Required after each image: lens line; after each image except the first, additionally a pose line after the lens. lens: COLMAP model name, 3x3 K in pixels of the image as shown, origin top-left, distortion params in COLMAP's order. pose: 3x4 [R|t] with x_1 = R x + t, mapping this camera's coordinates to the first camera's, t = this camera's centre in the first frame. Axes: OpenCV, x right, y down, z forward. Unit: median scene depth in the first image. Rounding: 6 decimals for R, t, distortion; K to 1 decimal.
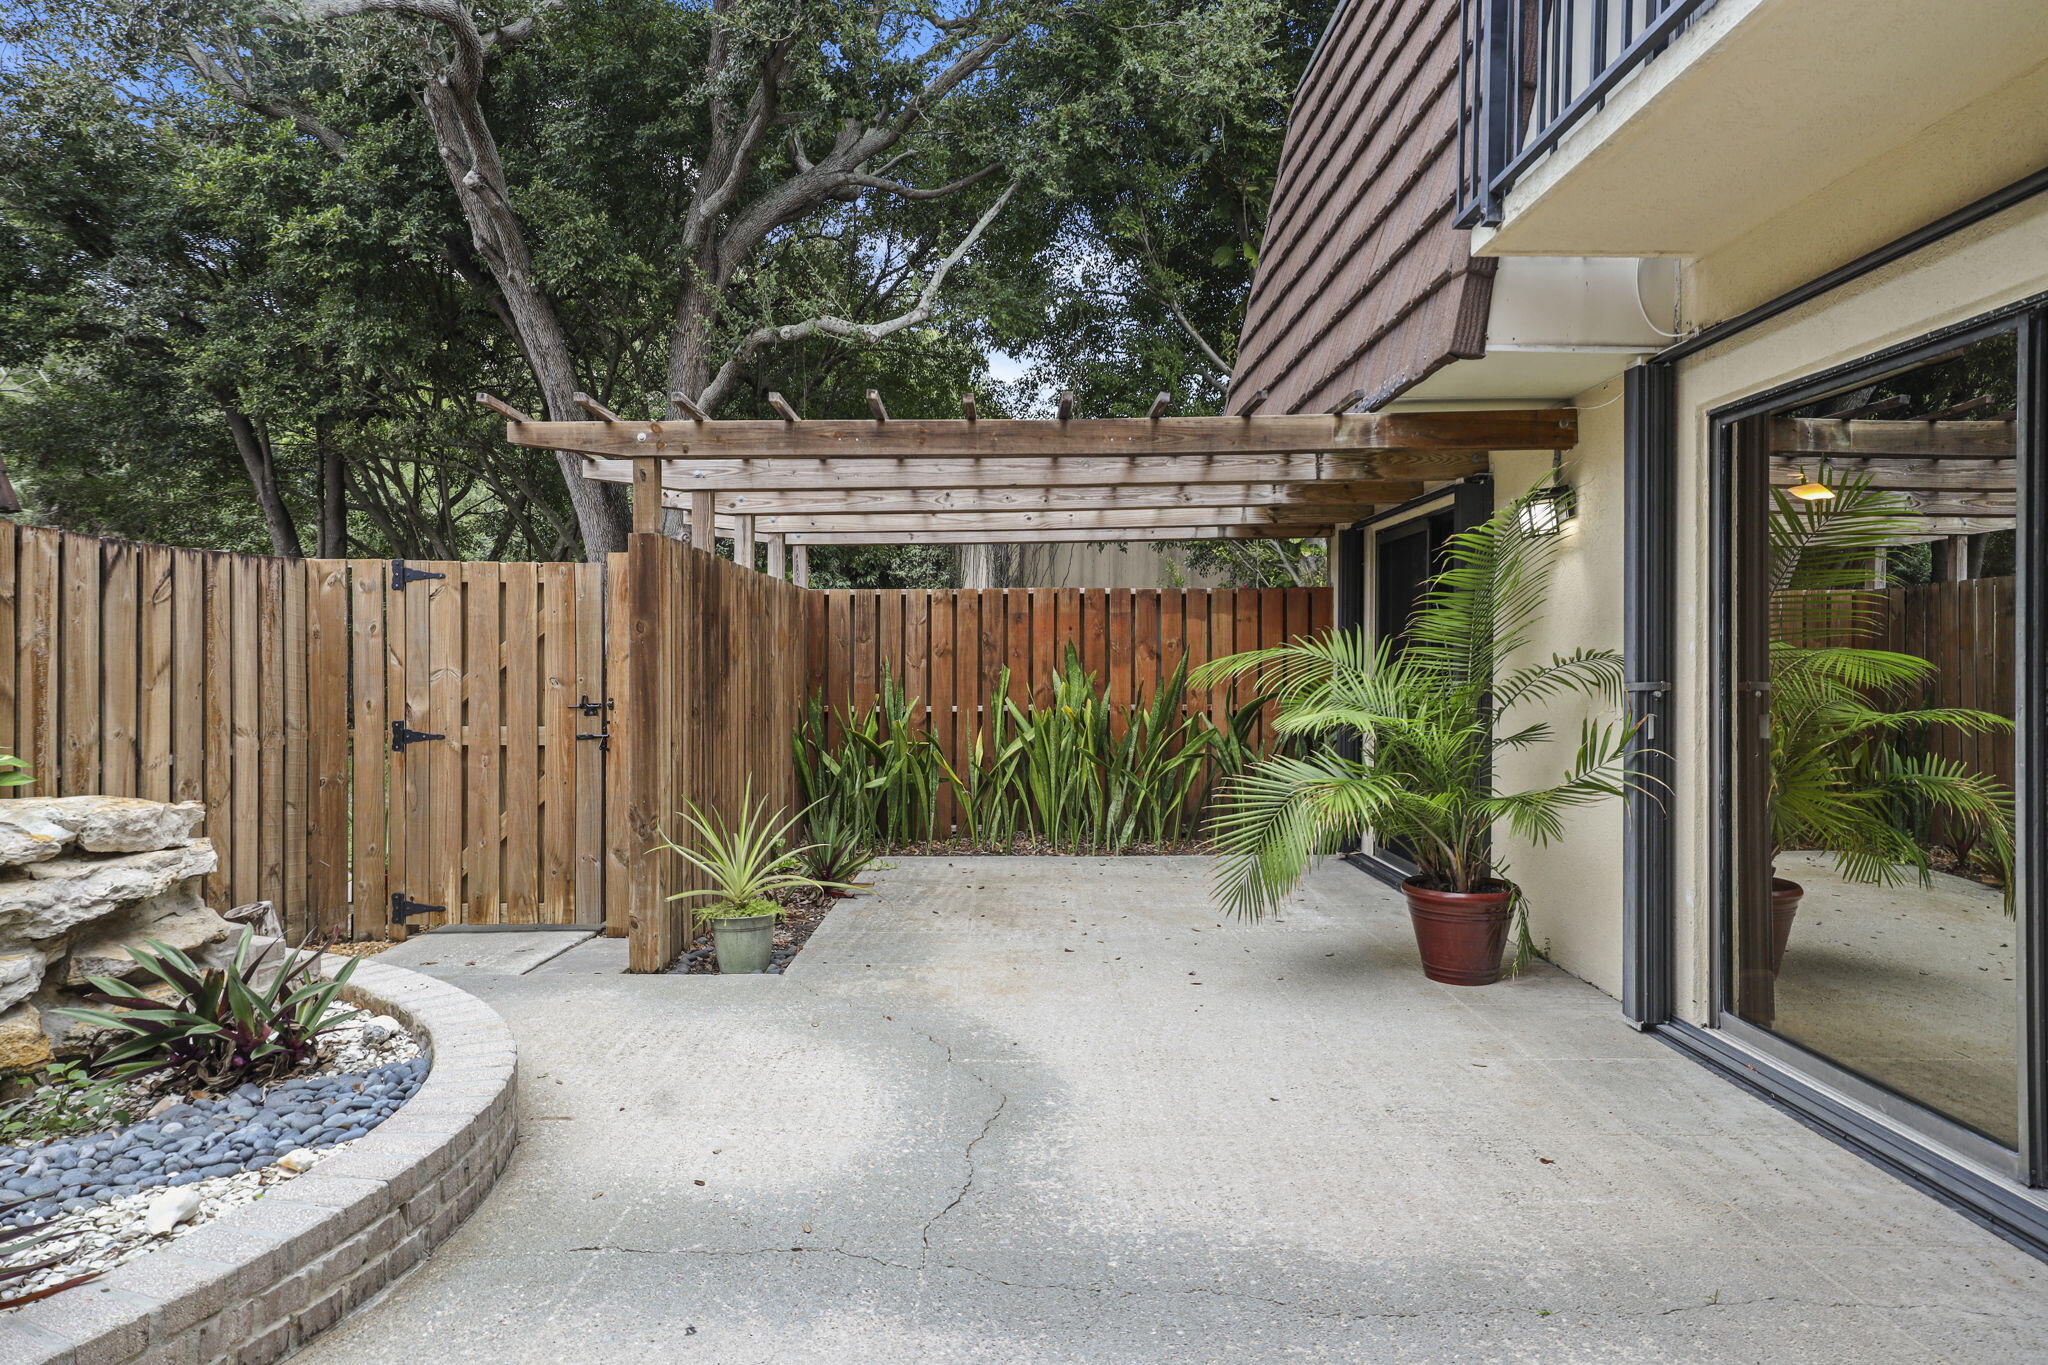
lens RADIAL K [[1221.7, 0, 1033.0], [0, 1221.7, 680.5], [0, 0, 1]] dist [-0.013806, 0.019919]
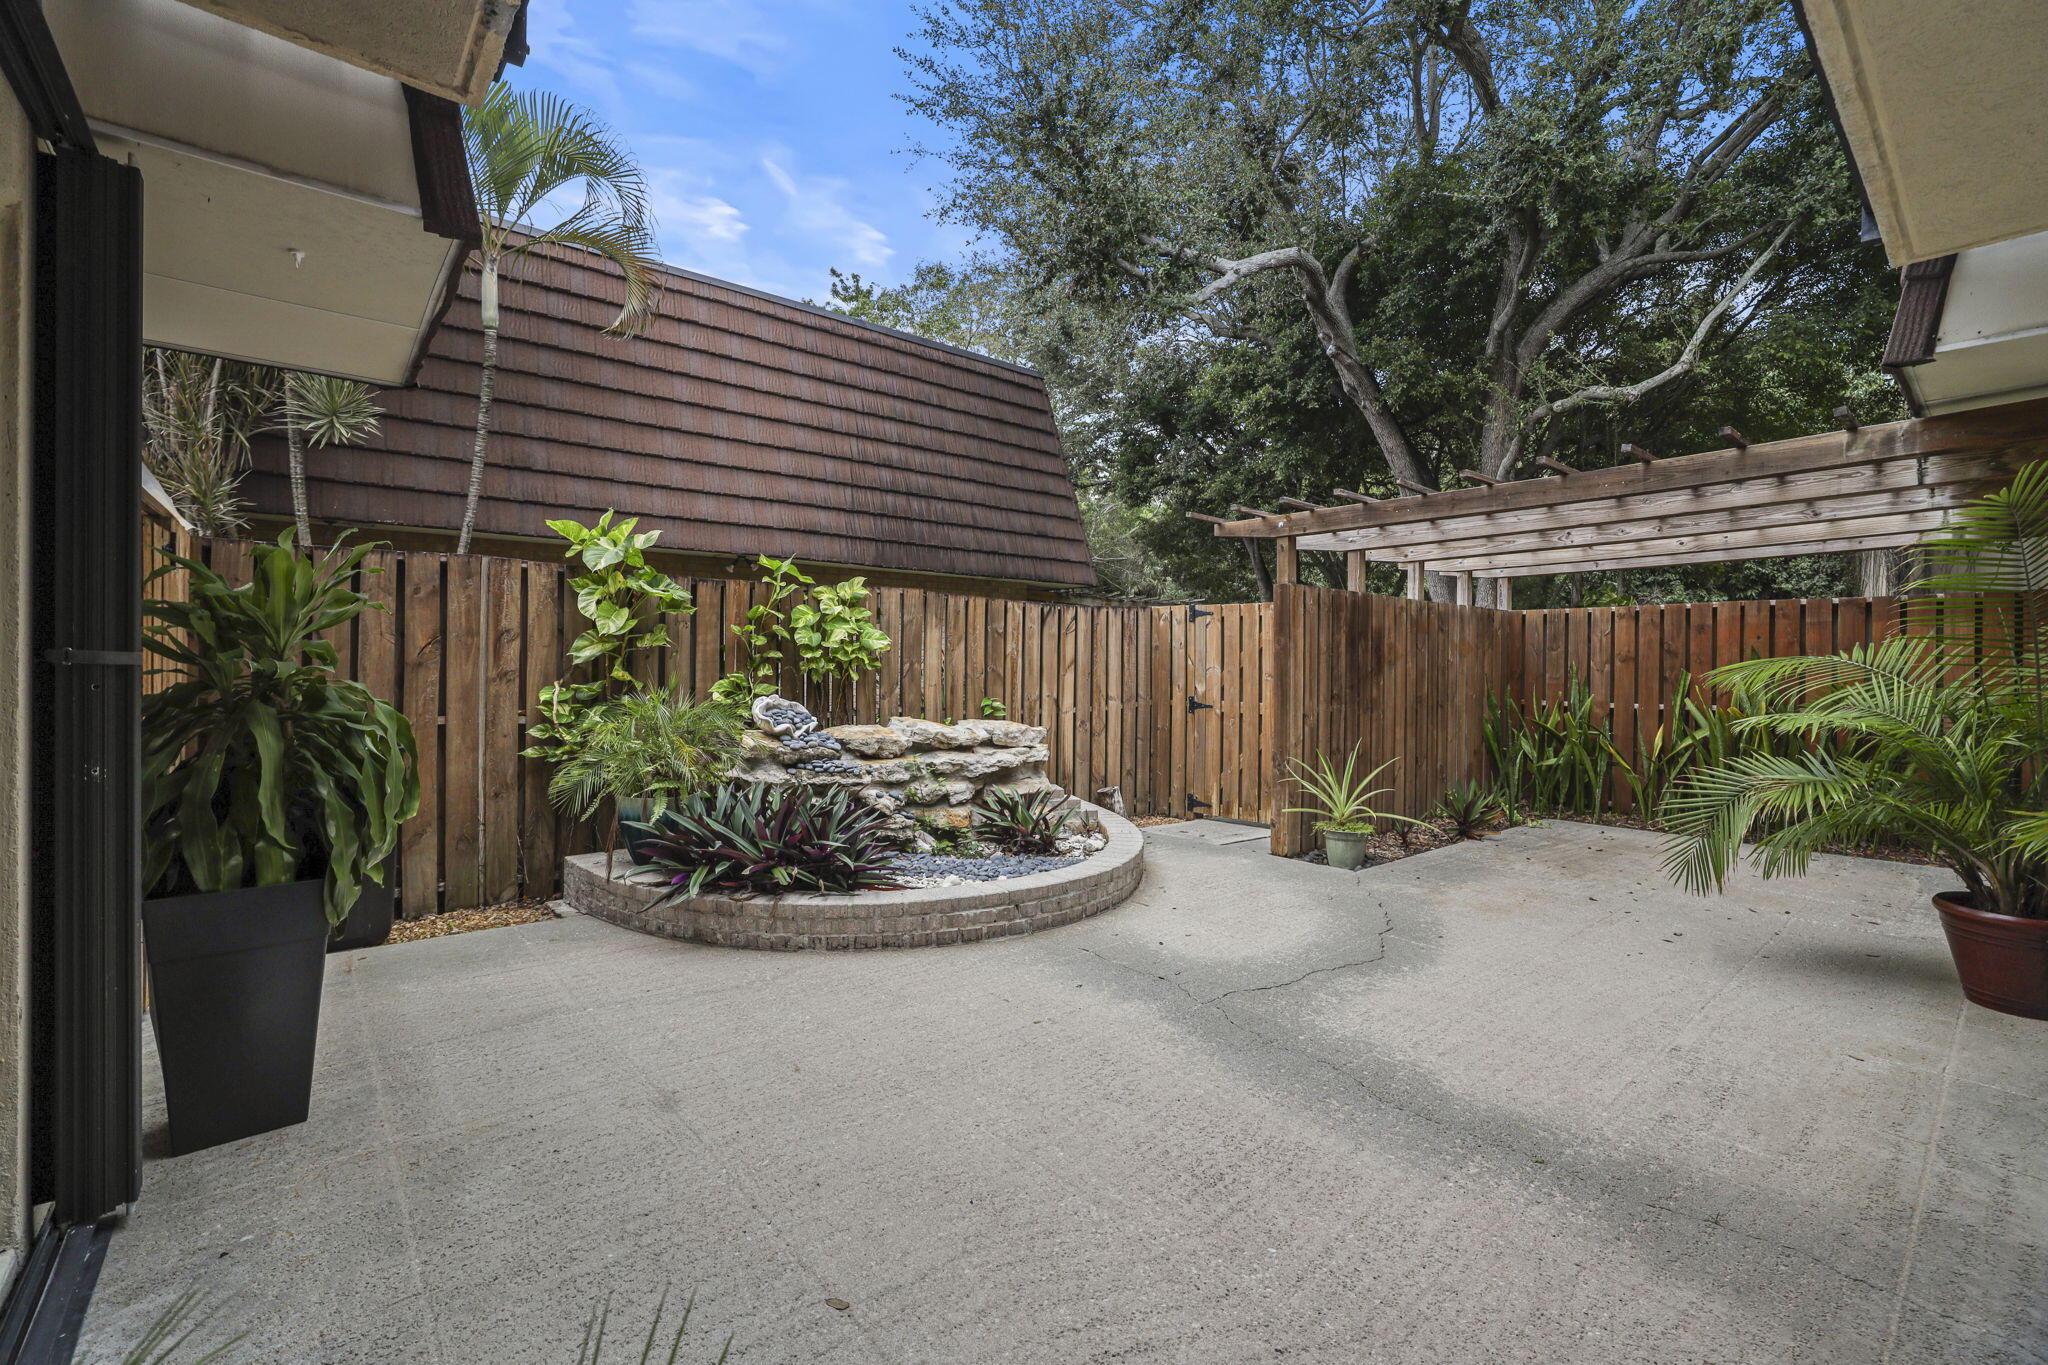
lens RADIAL K [[891.9, 0, 1016.4], [0, 891.9, 675.9], [0, 0, 1]] dist [-0.031015, 0.008831]
pose [[0.632298, 0.017342, -0.774531, 0.323833], [-0.020845, 0.999768, 0.005368, 0.001913], [0.774445, 0.012751, 0.632513, -0.015134]]
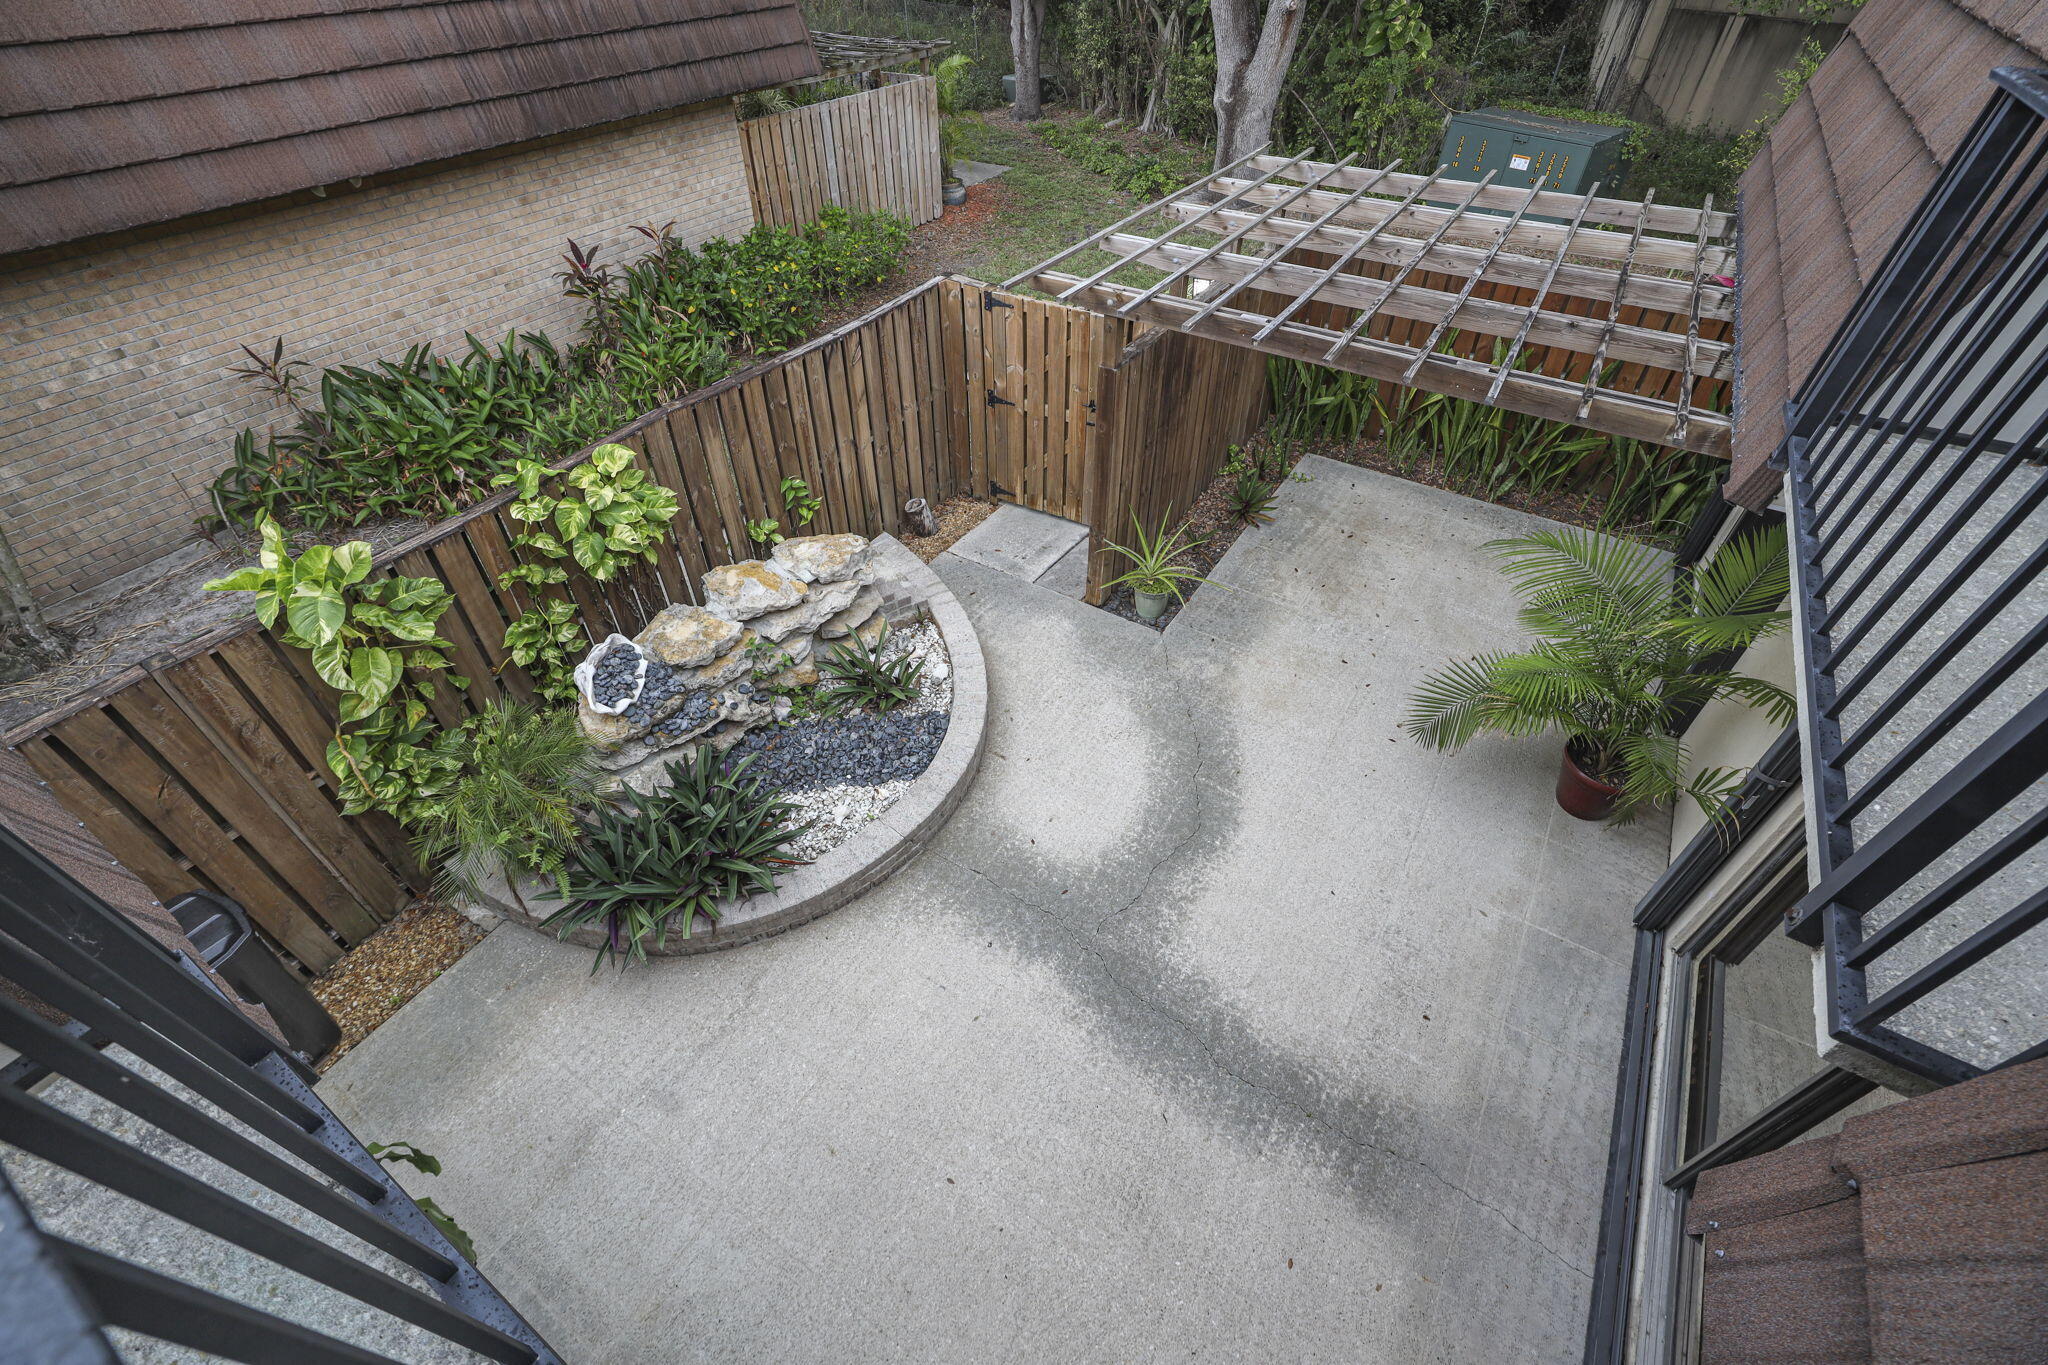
lens RADIAL K [[891.9, 0, 1022.1], [0, 891.9, 684.0], [0, 0, 1]] dist [-0.031015, 0.008831]
pose [[0.839204, 0.368072, -0.400325, 0.138733], [-0.004303, 0.740610, 0.671921, -0.480897], [0.543800, -0.562156, 0.623107, 0.059162]]
